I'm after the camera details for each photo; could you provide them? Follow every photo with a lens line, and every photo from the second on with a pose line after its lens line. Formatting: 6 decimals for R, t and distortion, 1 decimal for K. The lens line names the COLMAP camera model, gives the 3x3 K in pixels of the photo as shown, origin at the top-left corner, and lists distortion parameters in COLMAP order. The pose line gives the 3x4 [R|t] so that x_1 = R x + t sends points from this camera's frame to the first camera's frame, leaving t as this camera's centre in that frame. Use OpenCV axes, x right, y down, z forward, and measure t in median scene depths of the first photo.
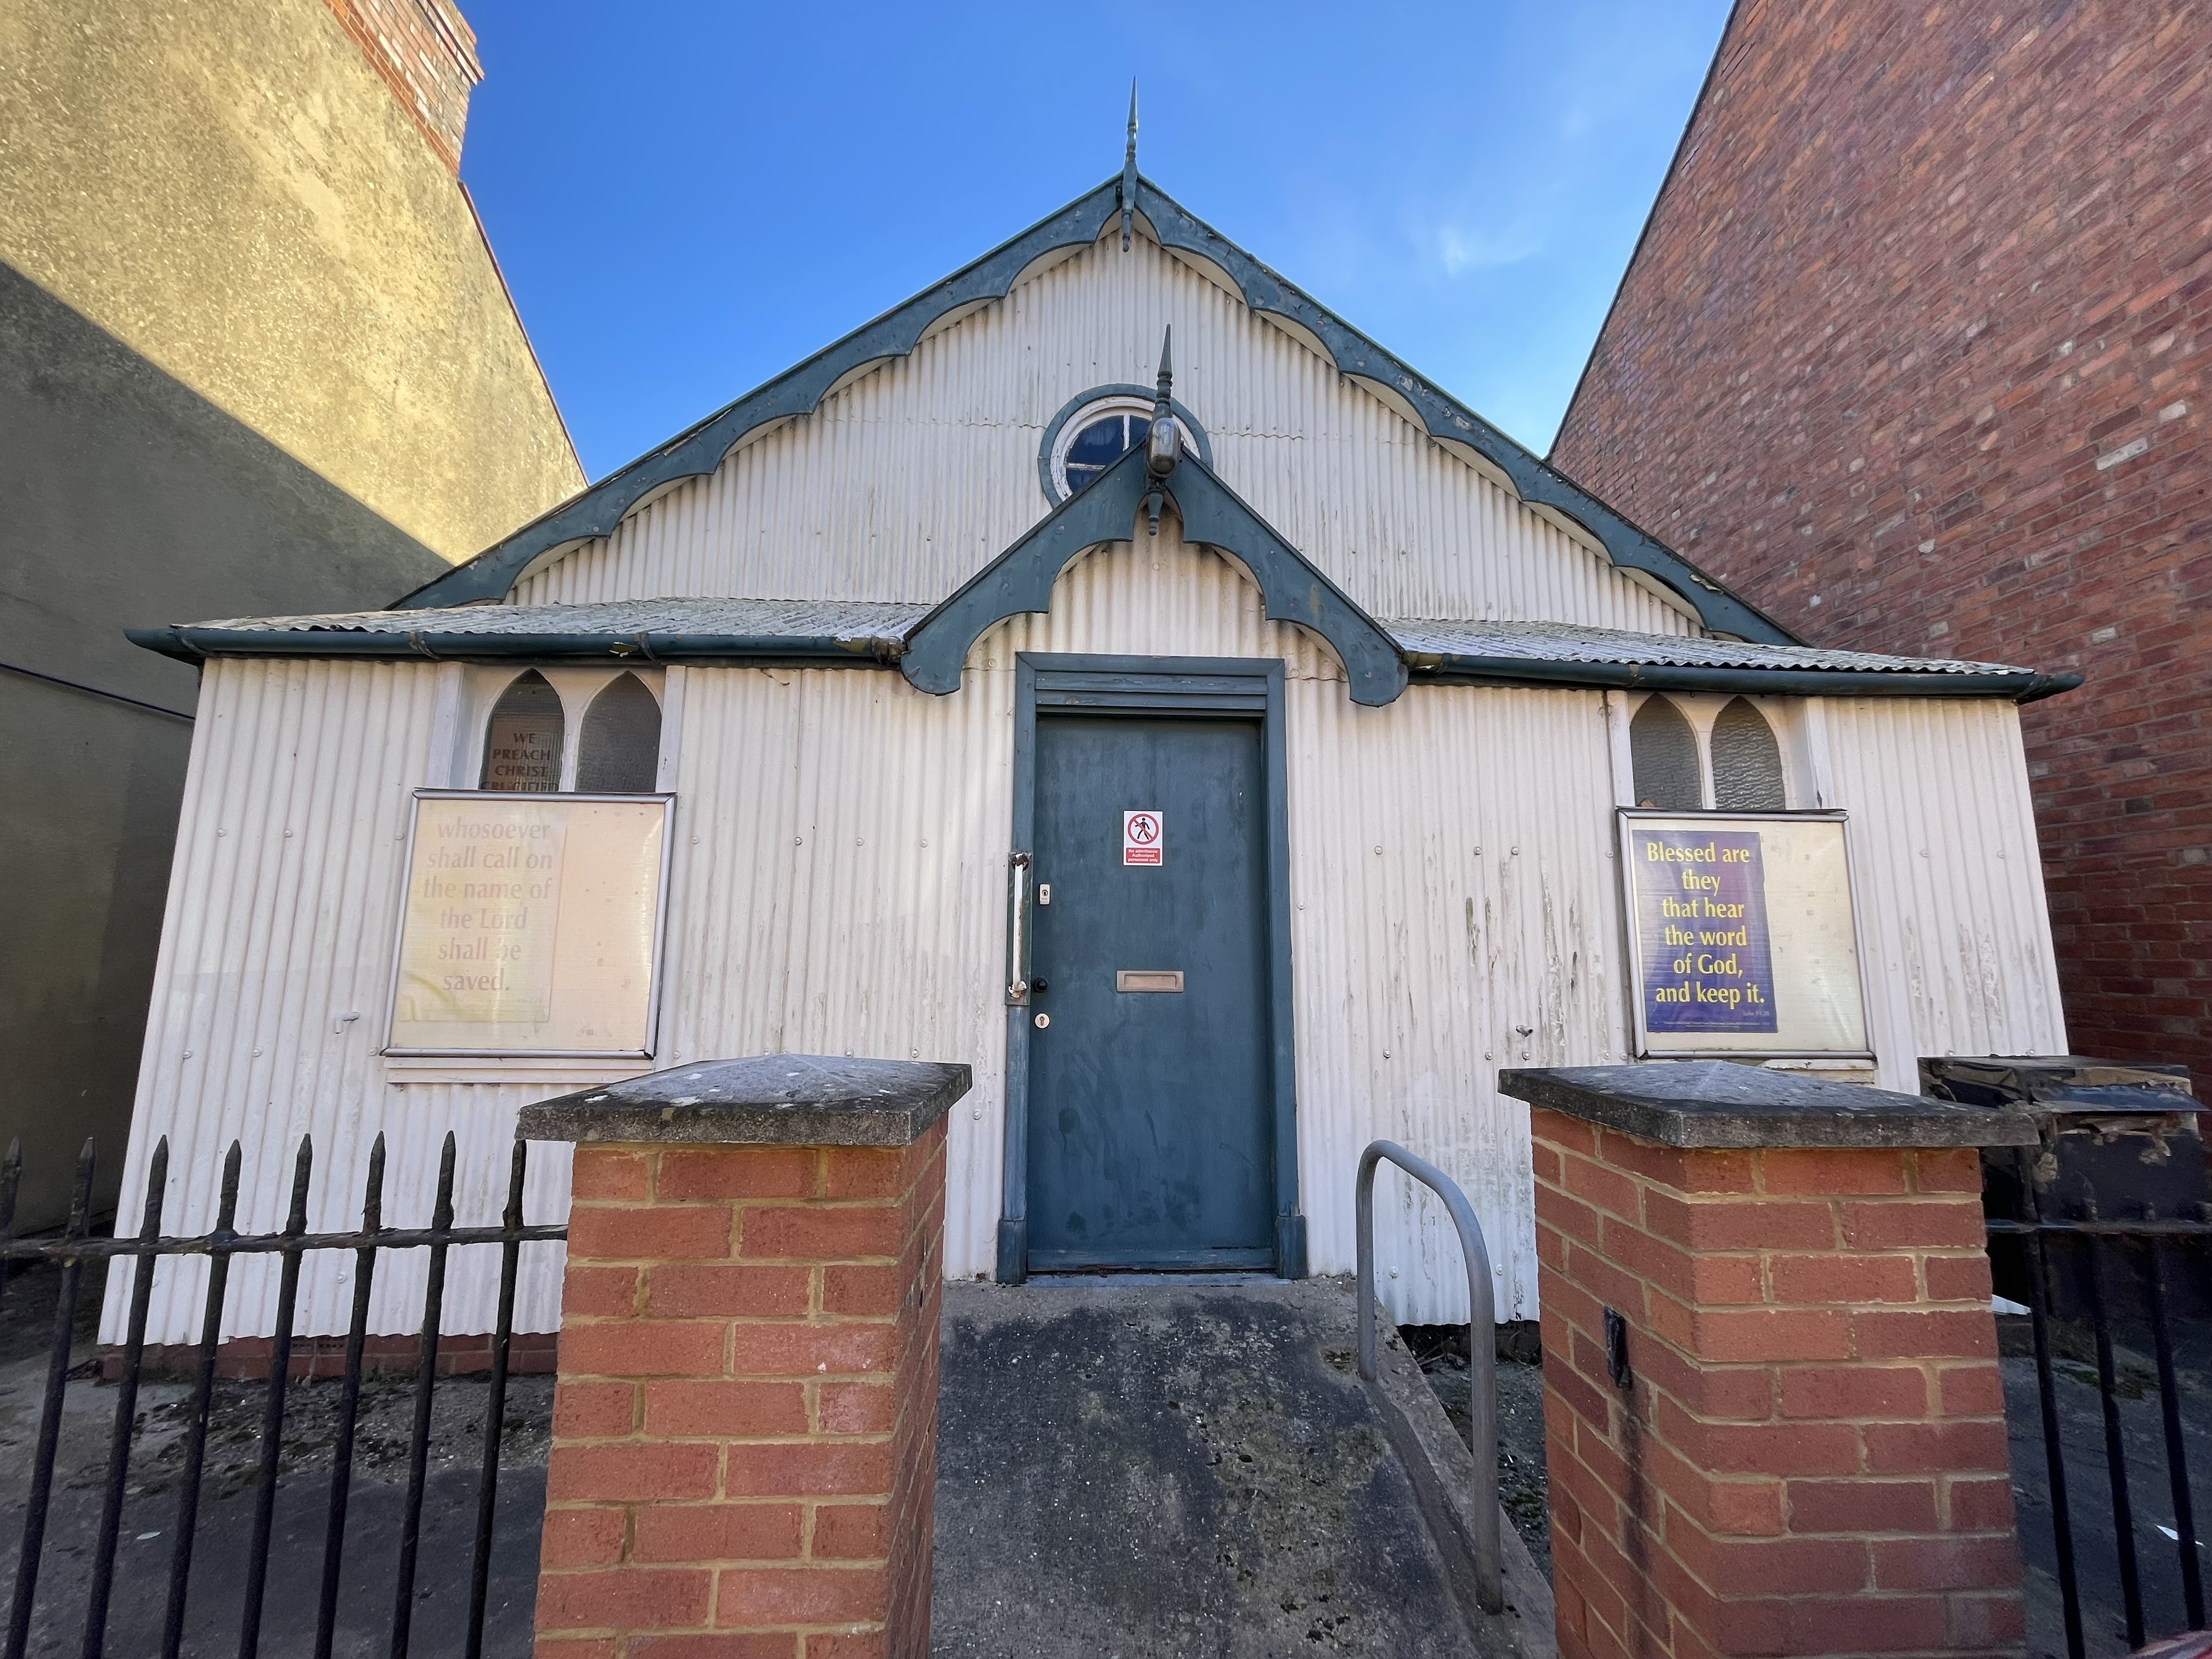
lens RADIAL K [[883.2, 0, 1106.8], [0, 883.2, 839.6], [0, 0, 1]] dist [0.008406, -0.006574]
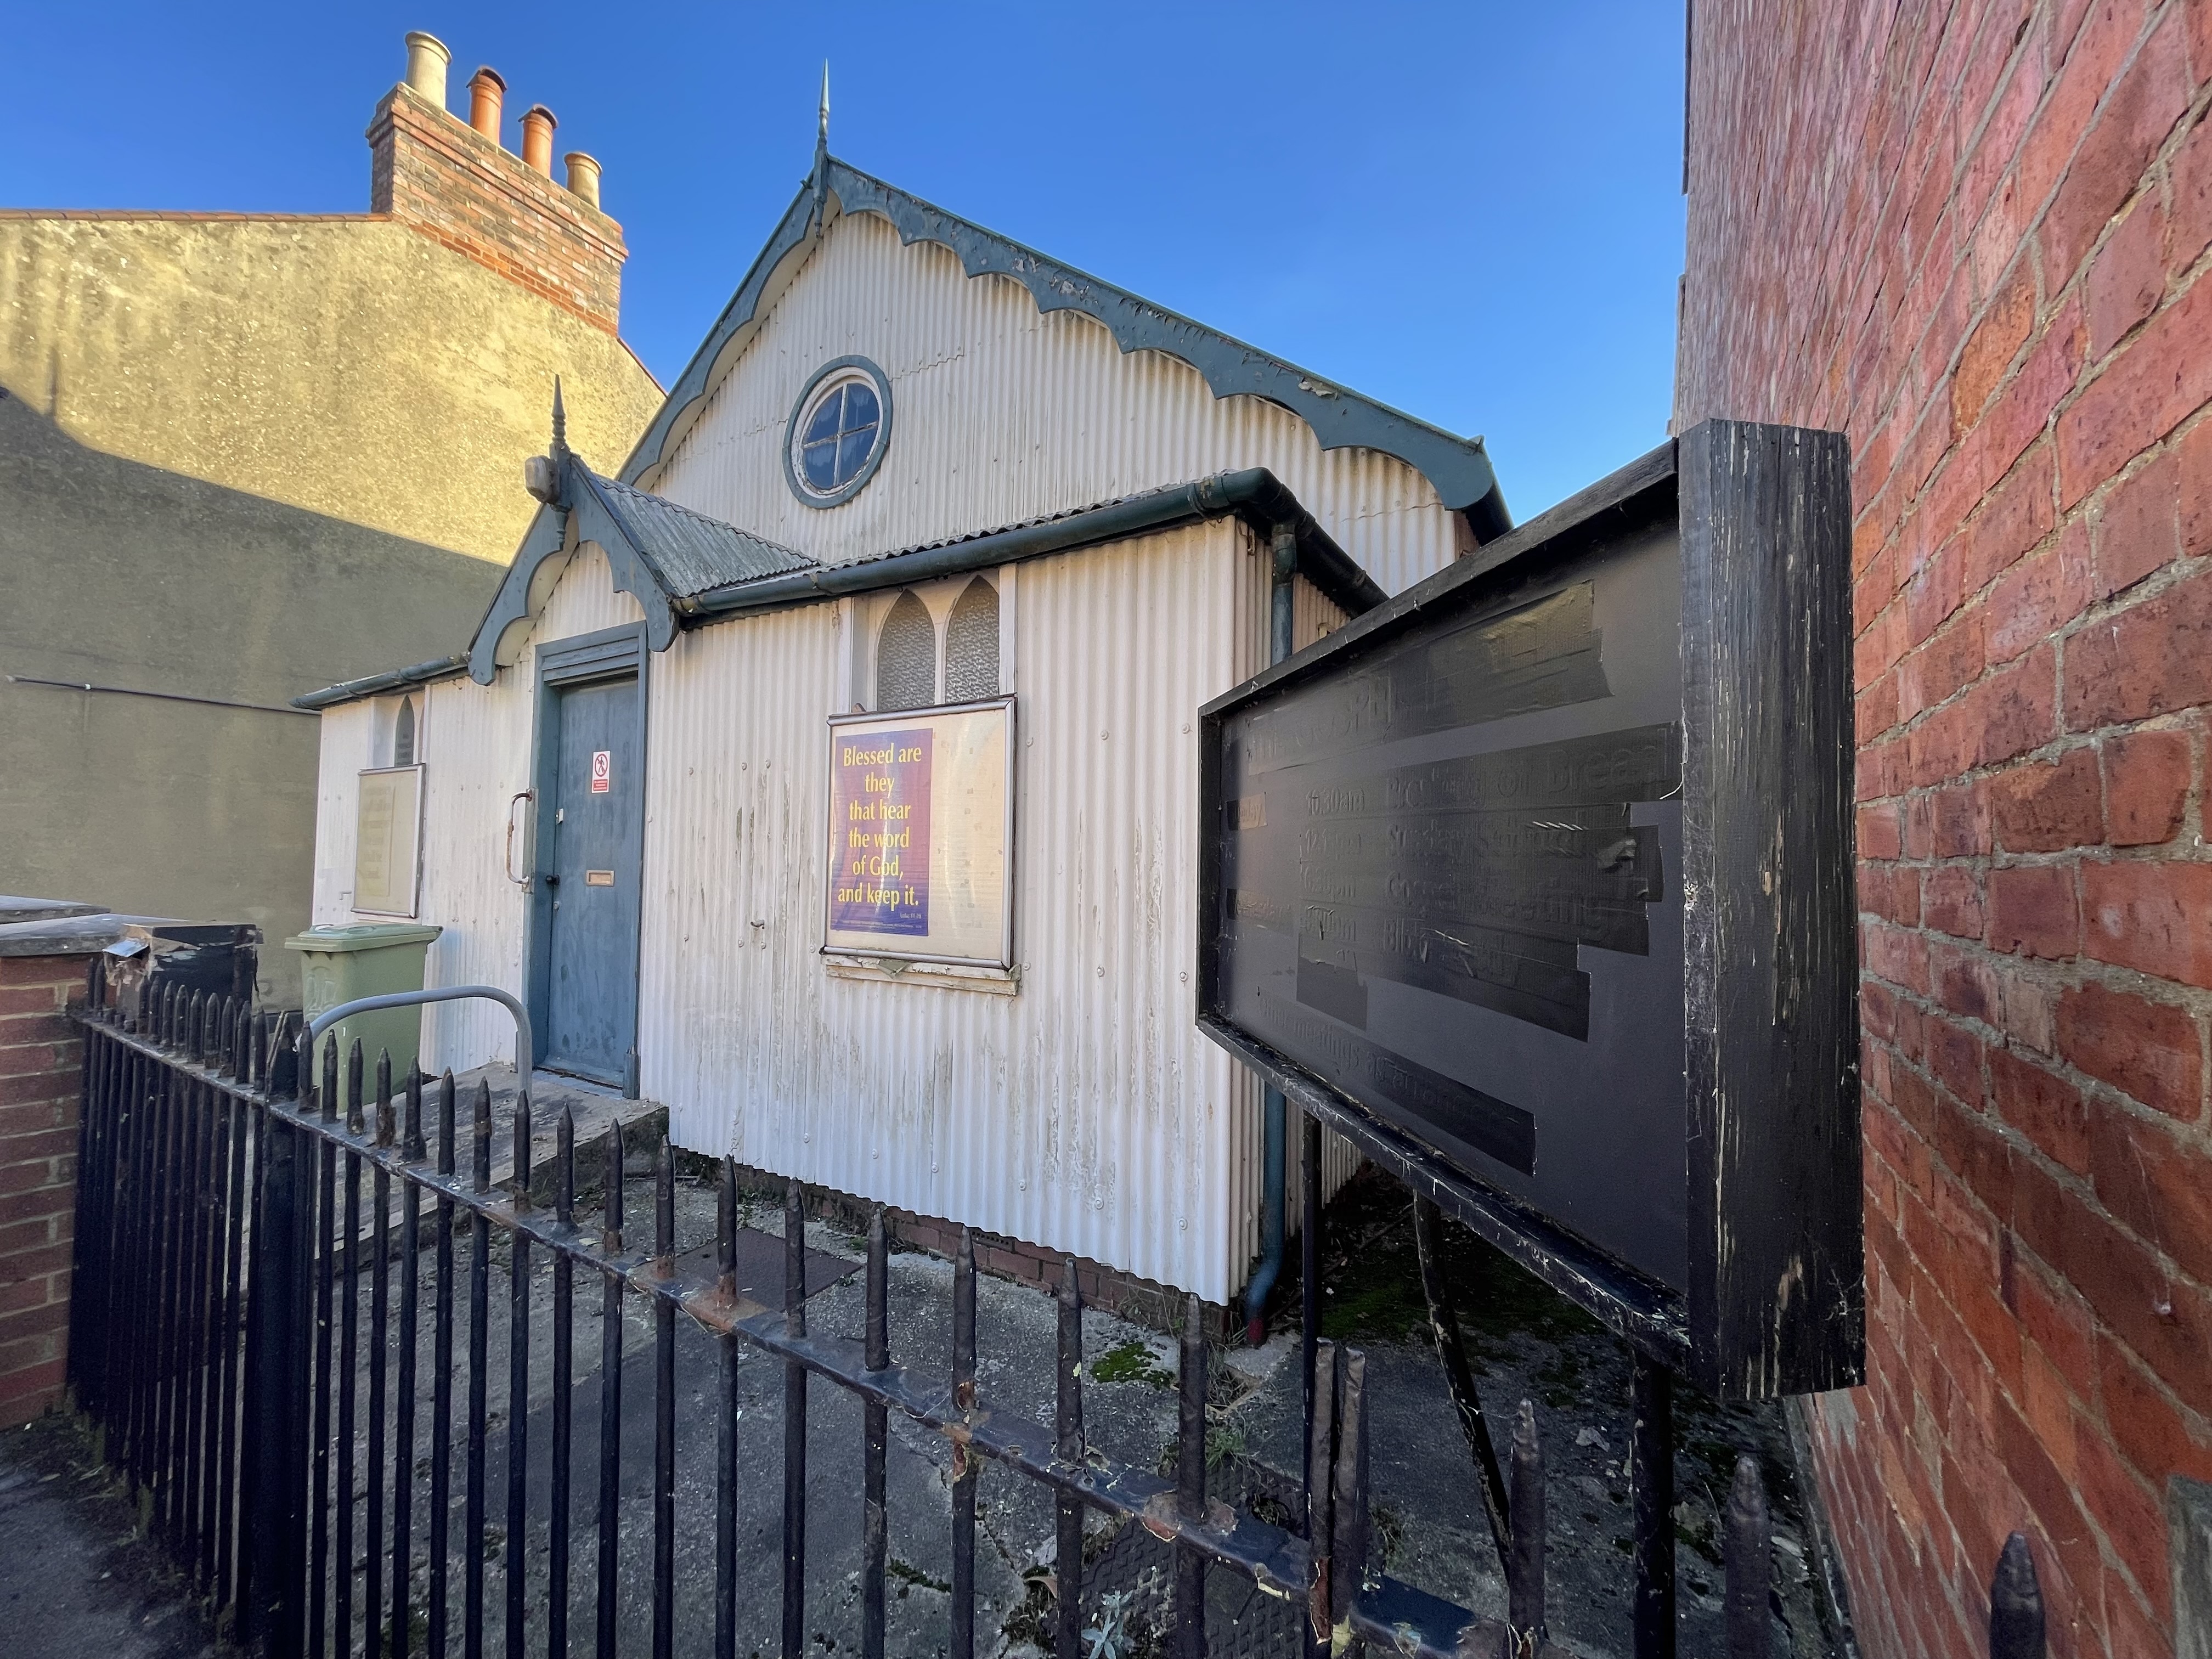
lens RADIAL K [[888.1, 0, 1105.4], [0, 888.1, 836.3], [0, 0, 1]] dist [-0.001042, 0.000493]
pose [[0.823737, -0.016972, -0.566717, 1.055505], [0.070225, 0.994909, 0.072278, 0.037879], [0.562606, -0.099335, 0.820736, 0.231233]]
